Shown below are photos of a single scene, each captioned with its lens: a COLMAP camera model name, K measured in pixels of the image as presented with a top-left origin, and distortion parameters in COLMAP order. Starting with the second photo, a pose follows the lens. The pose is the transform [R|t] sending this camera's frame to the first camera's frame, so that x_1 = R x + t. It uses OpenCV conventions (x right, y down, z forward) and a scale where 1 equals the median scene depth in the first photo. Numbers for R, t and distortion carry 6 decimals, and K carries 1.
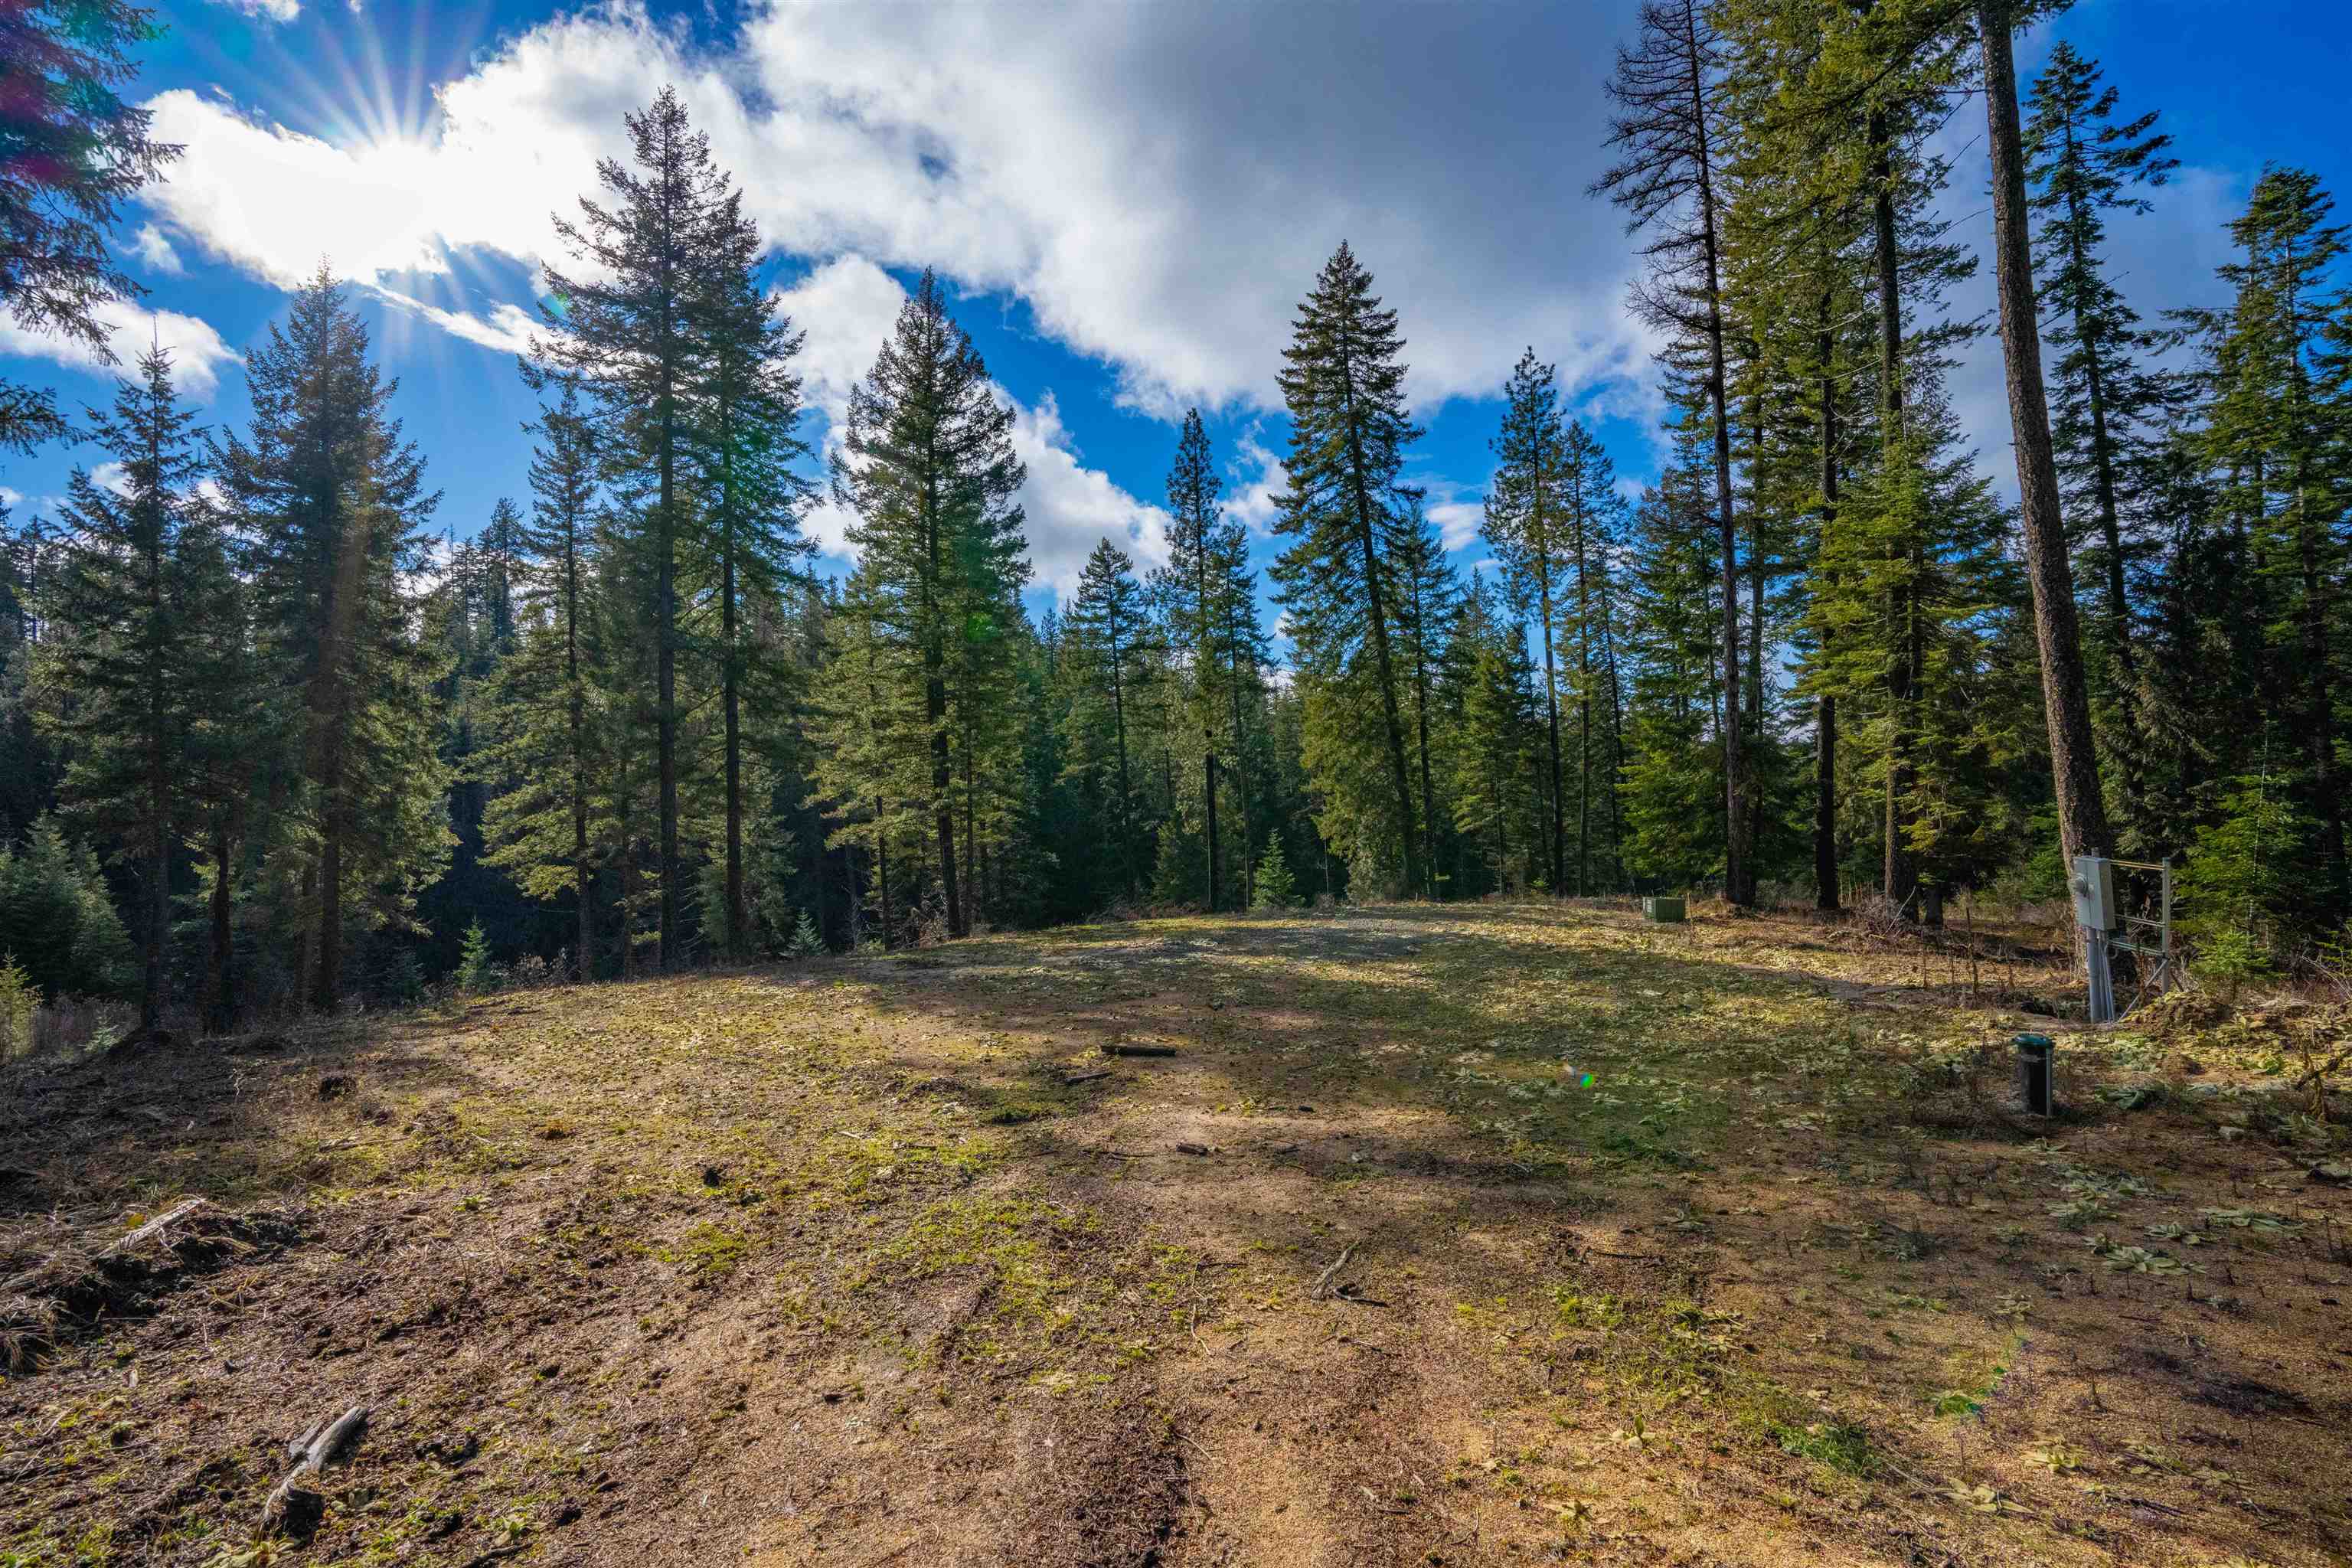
lens RADIAL K [[1091.5, 0, 1172.7], [0, 1091.5, 774.3], [0, 0, 1]] dist [-0.068137, 0.028427]
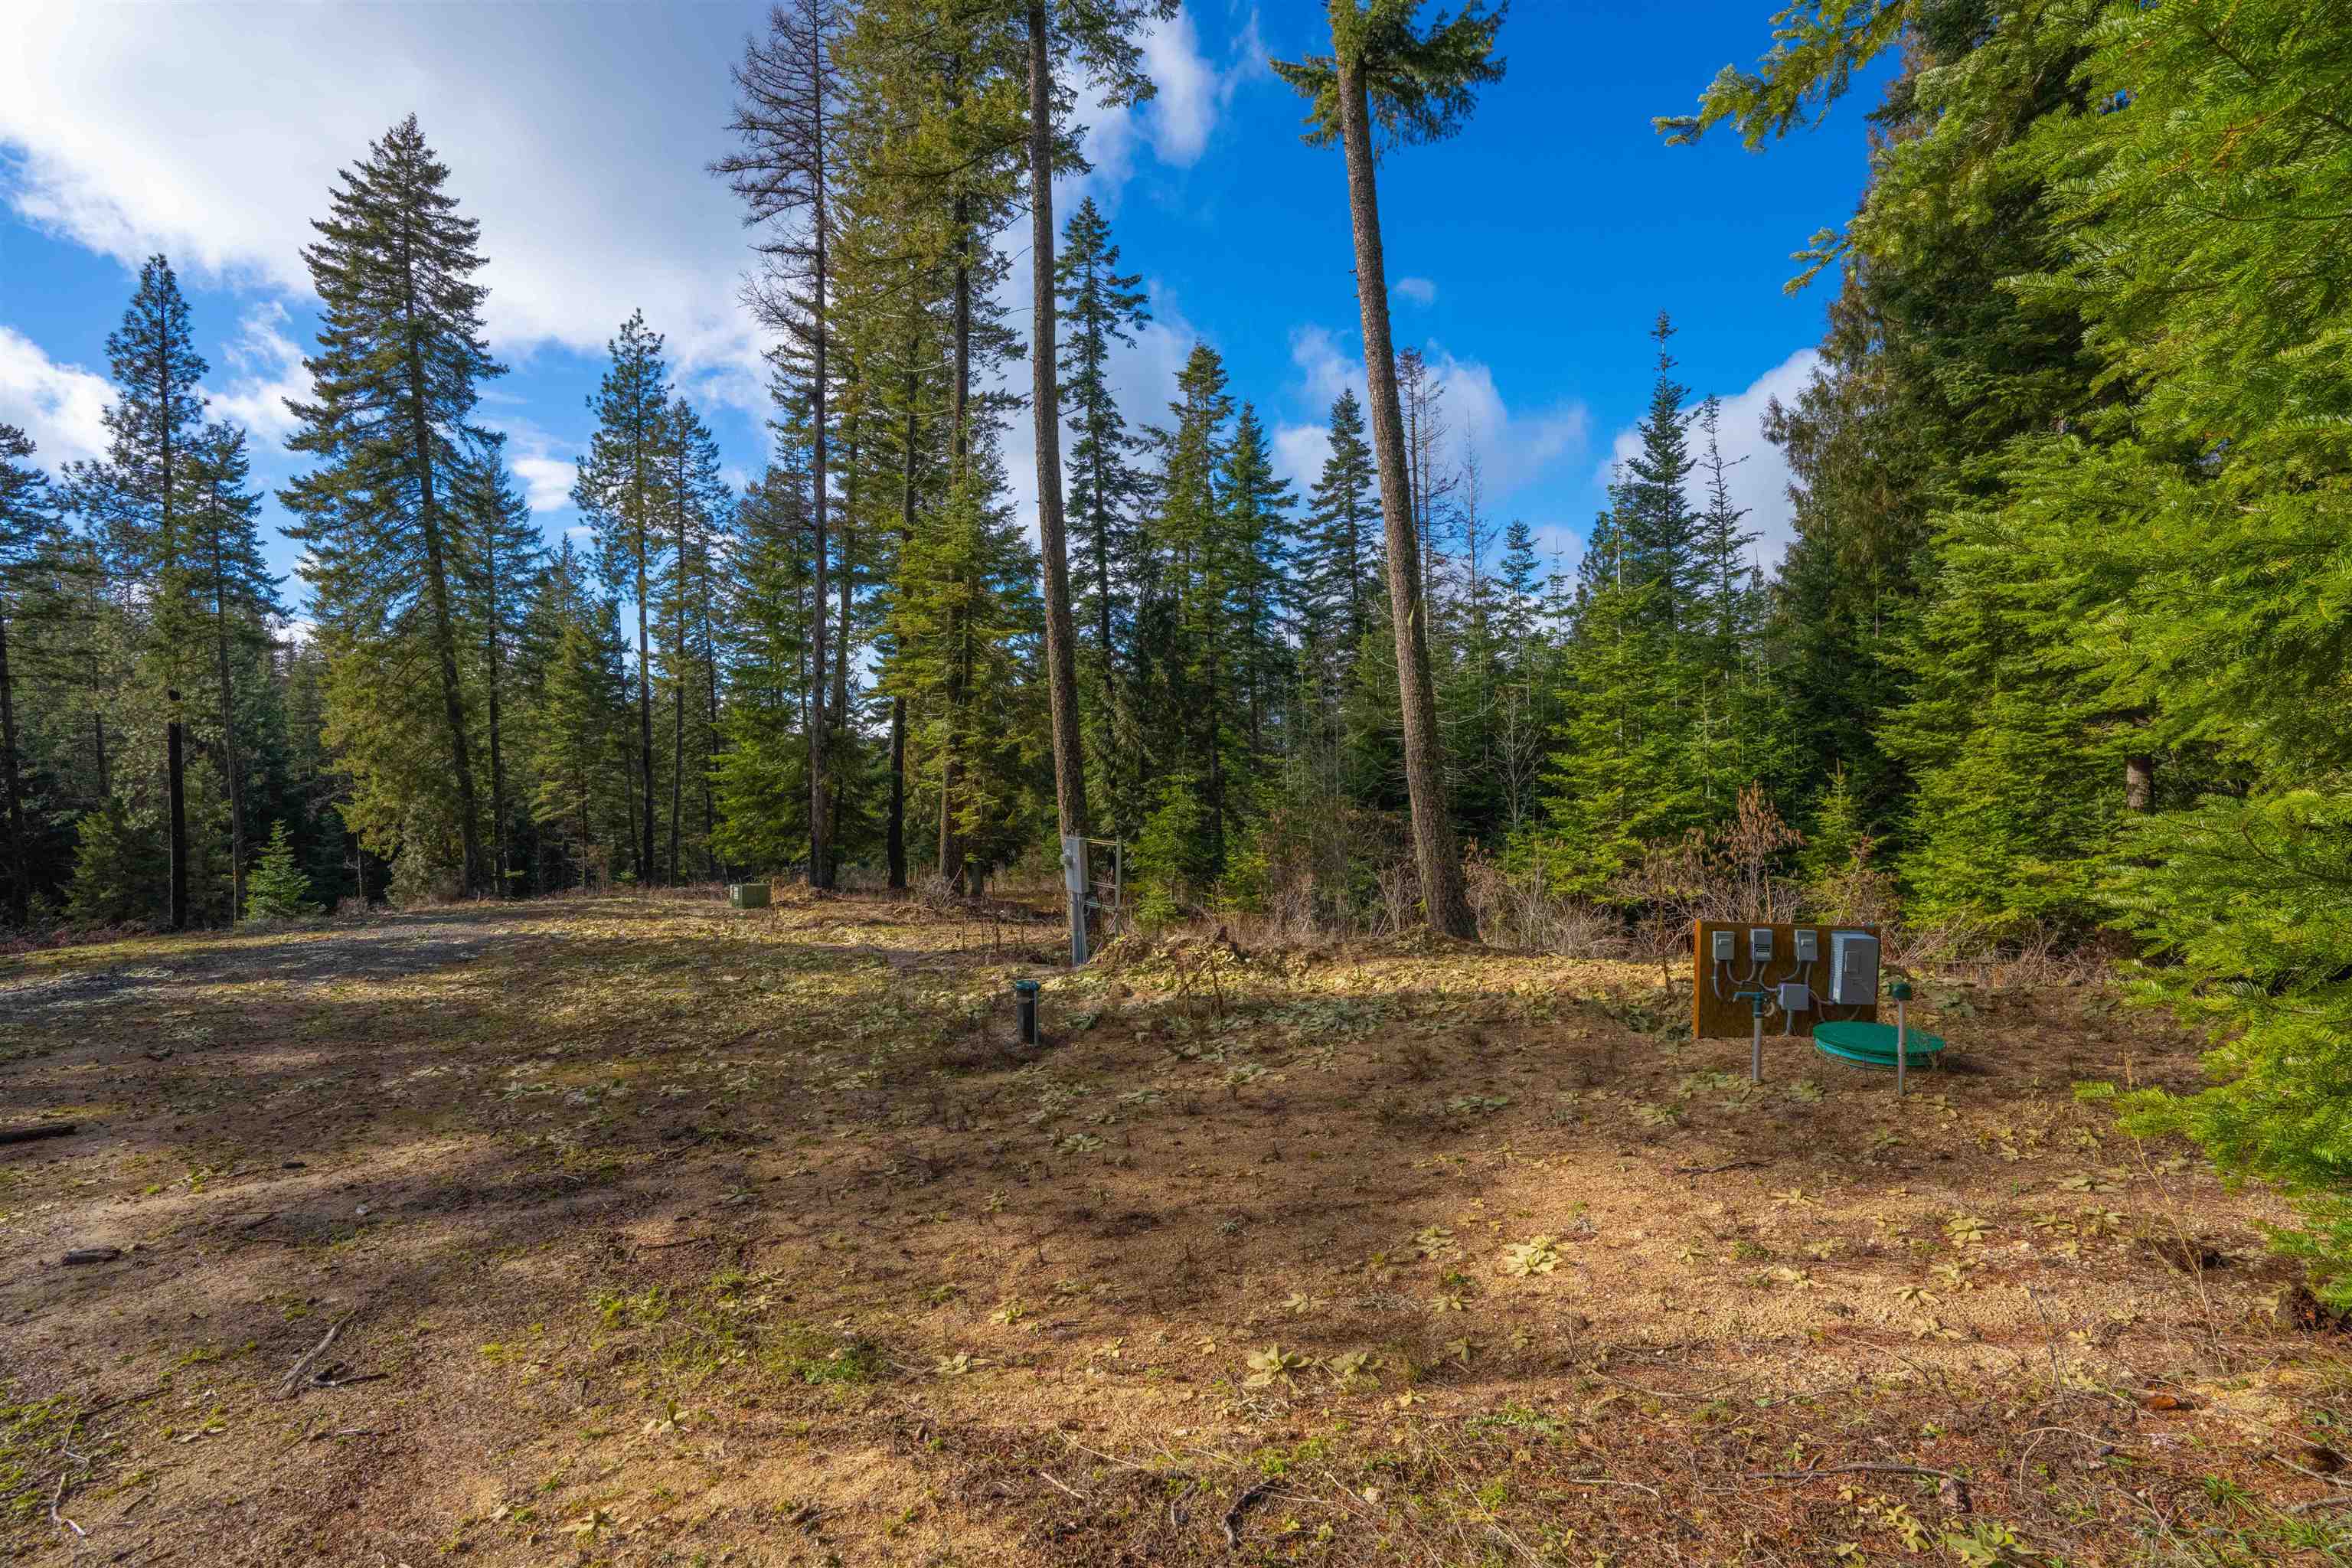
lens RADIAL K [[1091.5, 0, 1172.7], [0, 1091.5, 774.3], [0, 0, 1]] dist [-0.068137, 0.028427]
pose [[0.702282, 0.017452, 0.711685, 0.004935], [-0.025005, 0.999687, 0.000160, 0.000056], [-0.711460, -0.017908, 0.702499, -0.003420]]
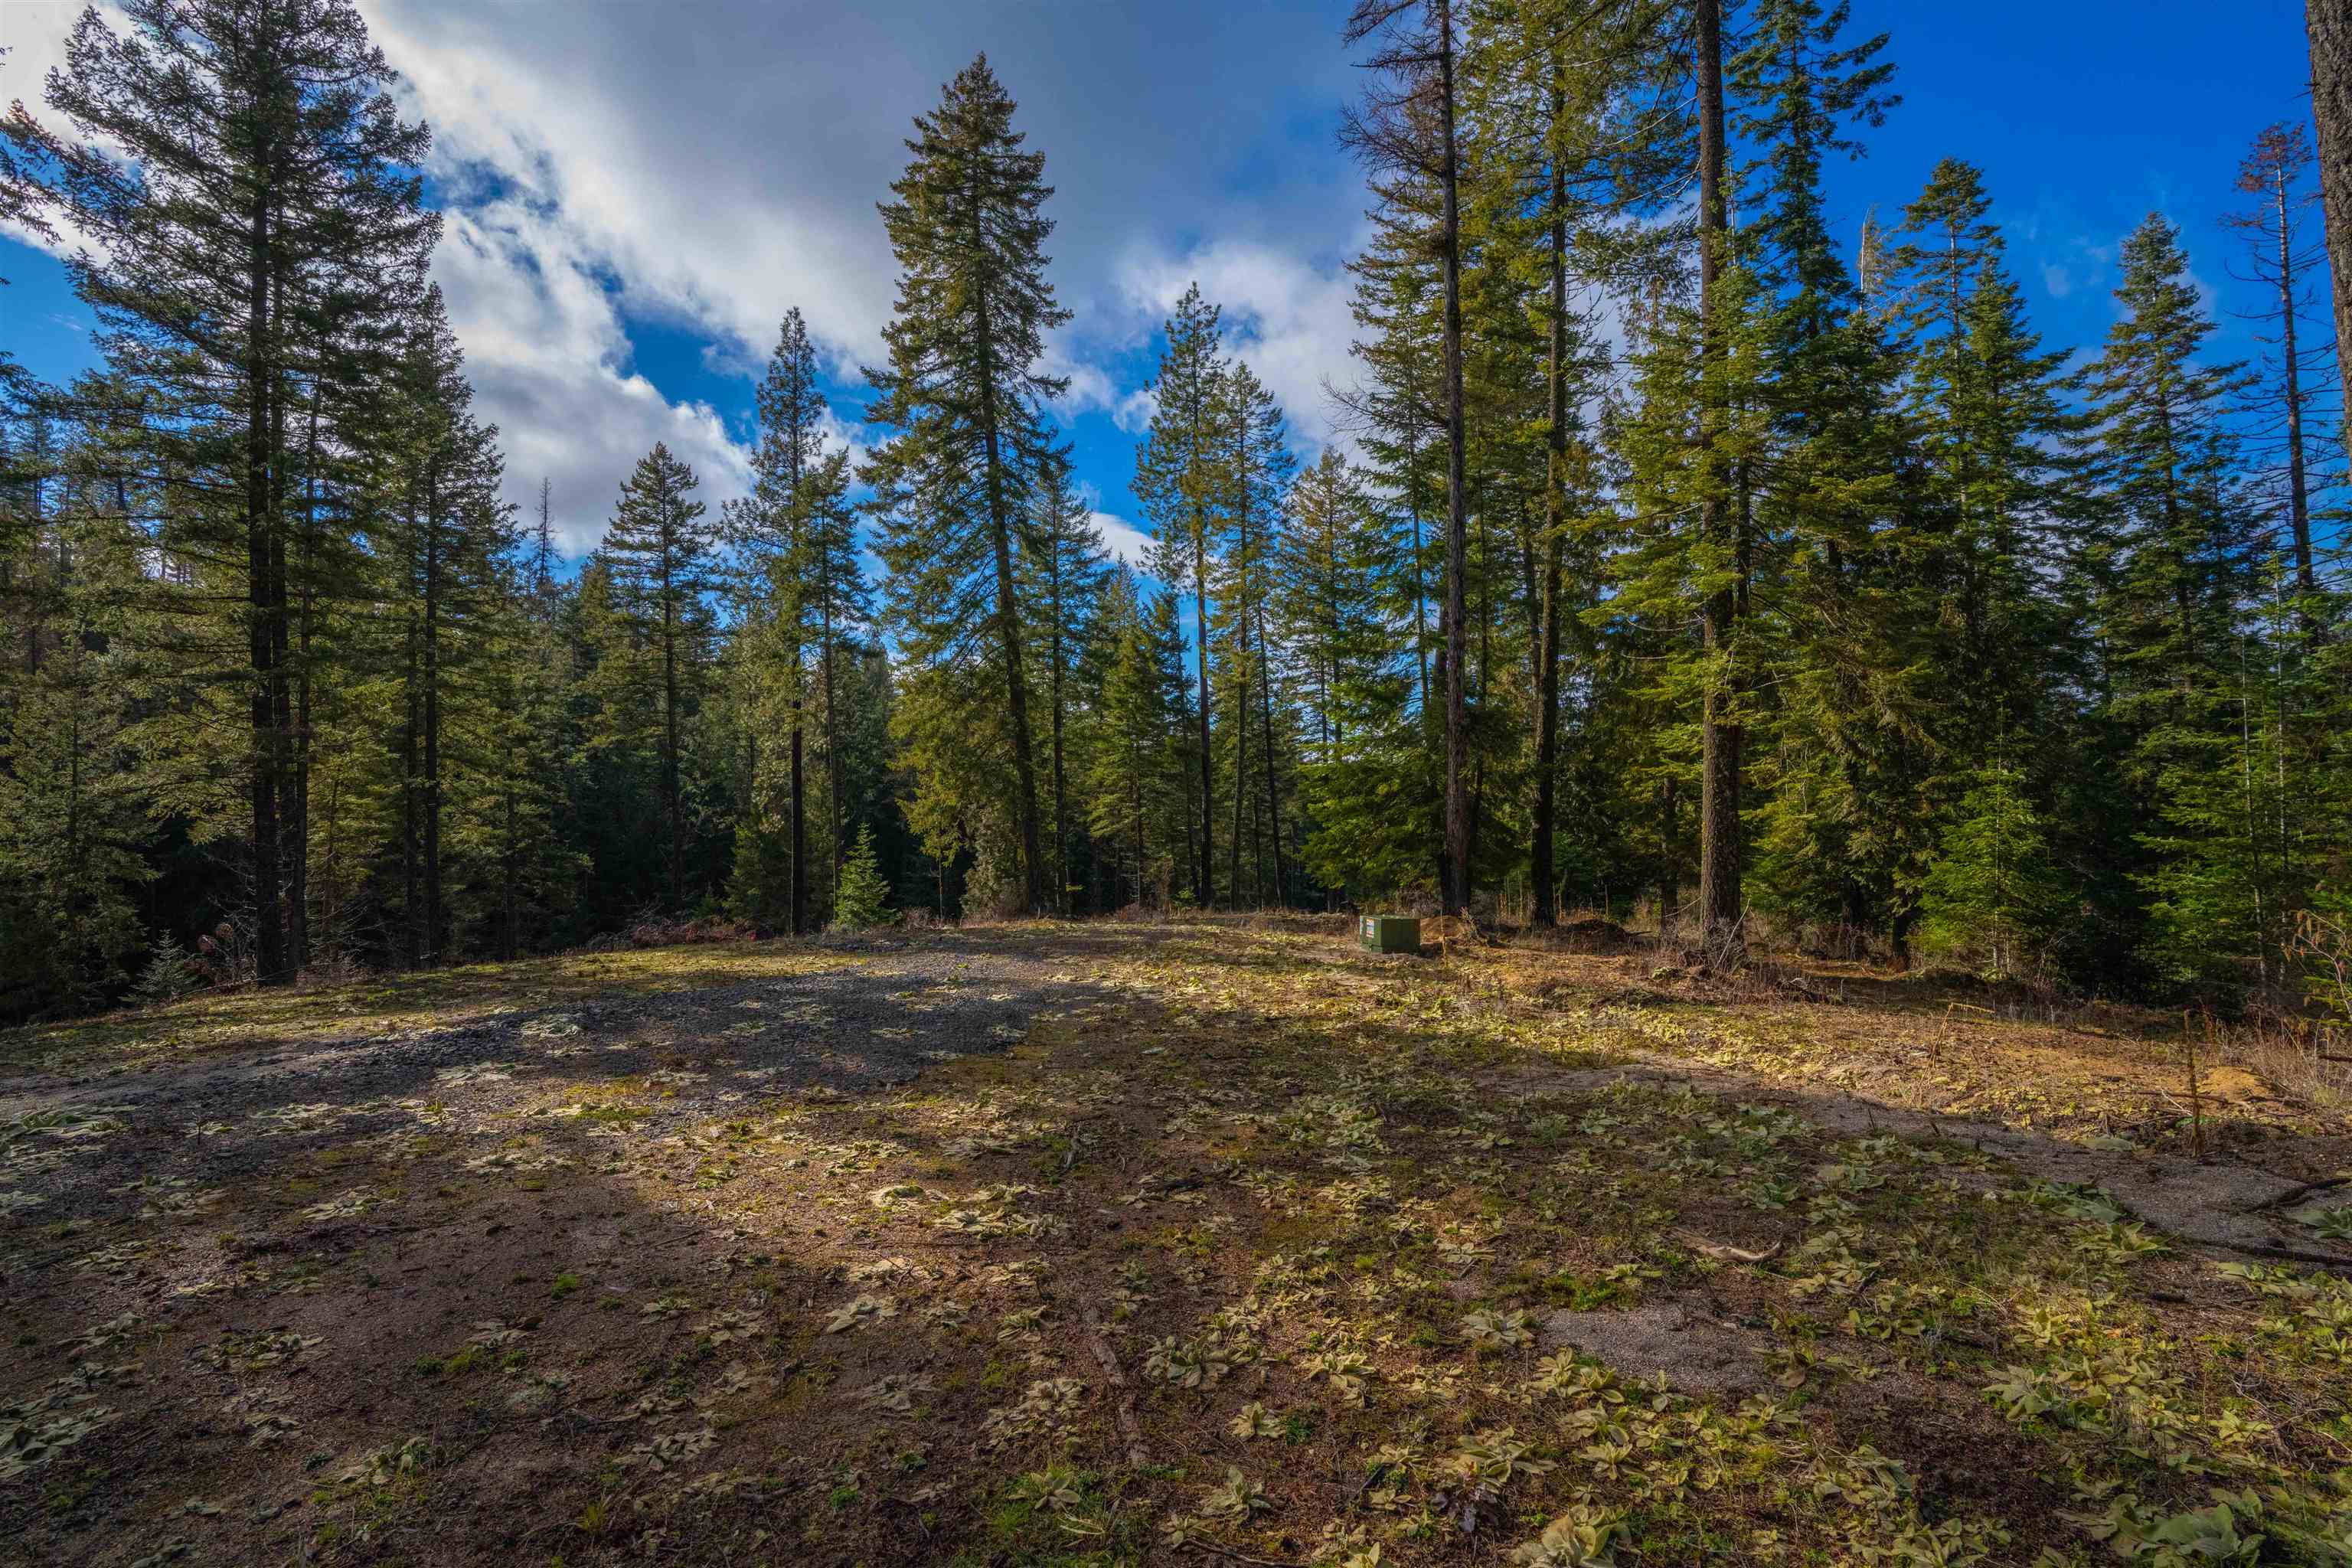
lens RADIAL K [[1091.5, 0, 1172.7], [0, 1091.5, 774.3], [0, 0, 1]] dist [-0.068137, 0.028427]
pose [[0.945576, 0.032779, 0.323747, 0.083059], [-0.029751, 0.999455, -0.014301, 0.032229], [-0.324039, 0.003891, 0.946036, 0.329469]]
